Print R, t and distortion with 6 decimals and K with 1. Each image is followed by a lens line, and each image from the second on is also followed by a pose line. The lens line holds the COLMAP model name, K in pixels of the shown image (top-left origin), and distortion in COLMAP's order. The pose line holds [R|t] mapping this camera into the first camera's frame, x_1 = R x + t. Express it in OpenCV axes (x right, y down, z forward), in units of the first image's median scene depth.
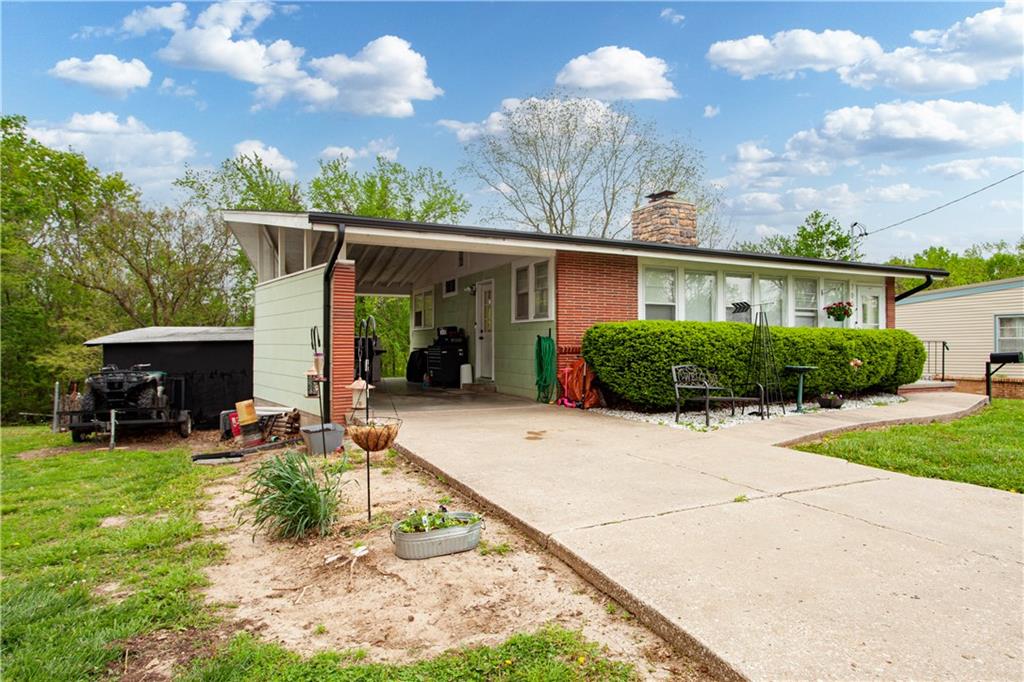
lens RADIAL K [[622.3, 0, 515.2], [0, 622.3, 344.0], [0, 0, 1]] dist [-0.005875, 0.000757]
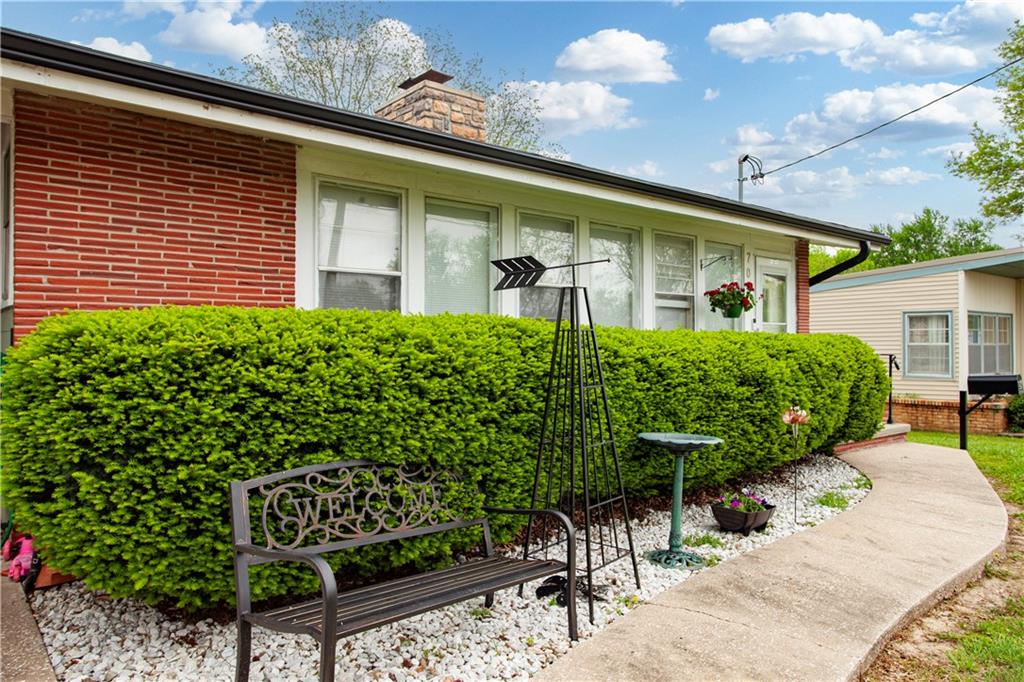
lens RADIAL K [[703.2, 0, 511.6], [0, 703.2, 341.4], [0, 0, 1]] dist [-0.000673, 0.000318]
pose [[0.972187, 0.002702, 0.234192, 0.209432], [-0.002416, 0.999996, -0.001507, -0.016177], [-0.234195, 0.000900, 0.972189, 0.488717]]
